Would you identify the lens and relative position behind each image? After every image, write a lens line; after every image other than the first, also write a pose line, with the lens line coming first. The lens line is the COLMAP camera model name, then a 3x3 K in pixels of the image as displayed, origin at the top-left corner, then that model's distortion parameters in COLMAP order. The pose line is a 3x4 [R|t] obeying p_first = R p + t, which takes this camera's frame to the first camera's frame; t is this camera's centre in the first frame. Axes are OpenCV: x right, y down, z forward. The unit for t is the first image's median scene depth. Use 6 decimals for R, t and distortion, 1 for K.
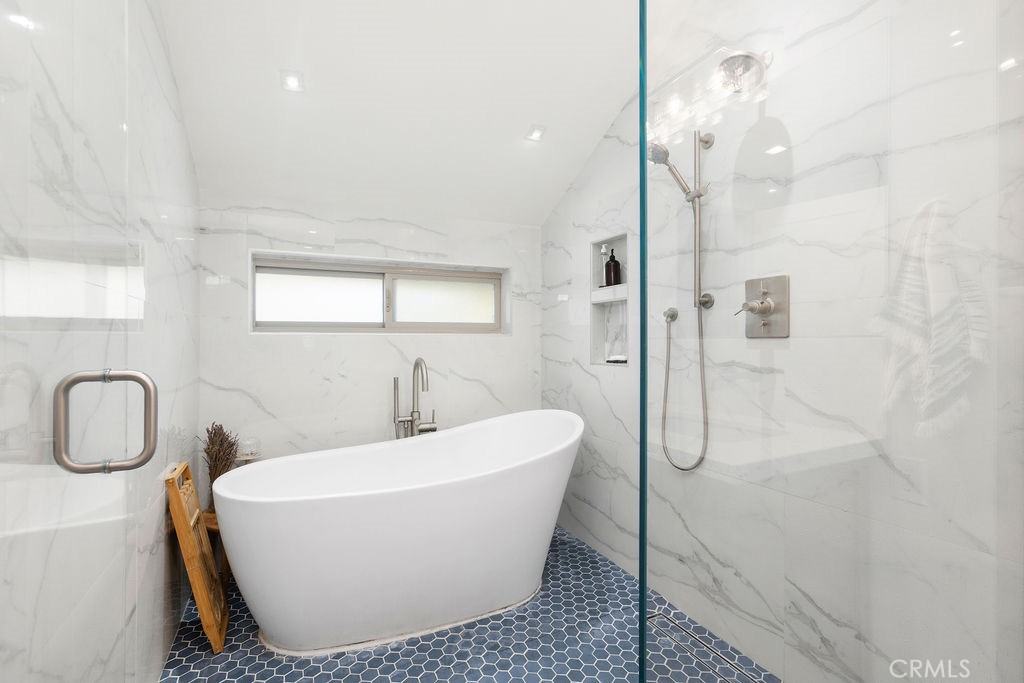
lens RADIAL K [[468.5, 0, 512.0], [0, 468.5, 341.5], [0, 0, 1]] dist [-0.012237, 0.008803]
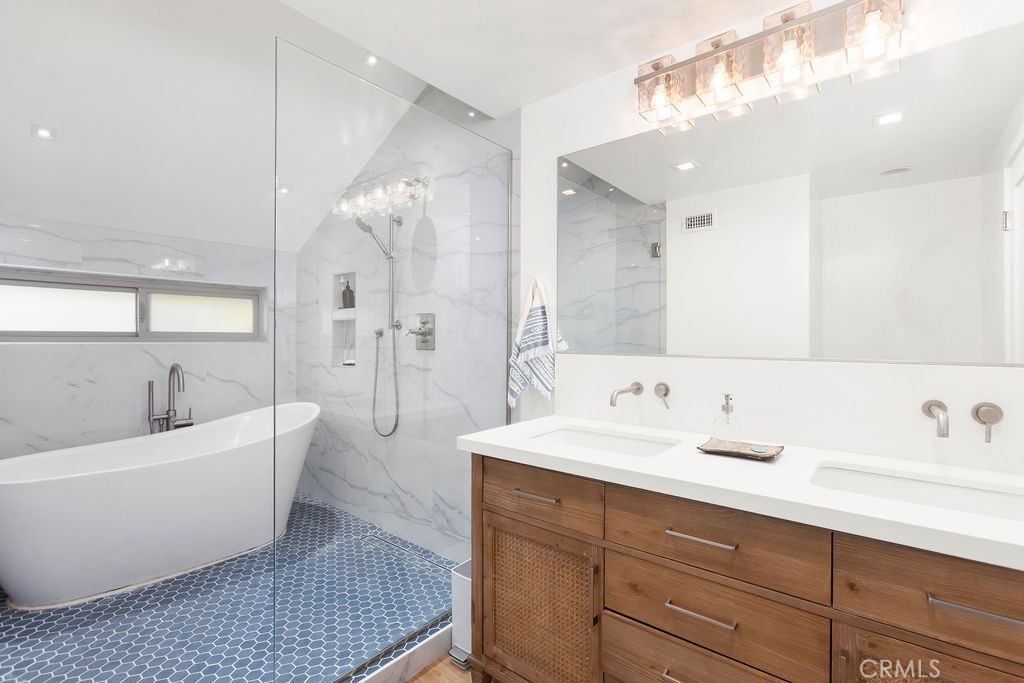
lens RADIAL K [[468.5, 0, 512.0], [0, 468.5, 341.5], [0, 0, 1]] dist [-0.012237, 0.008803]
pose [[0.910774, 0.002322, 0.412899, 0.093444], [-0.003233, 0.999994, 0.001507, -0.027575], [-0.412893, -0.002707, 0.910775, -0.442306]]
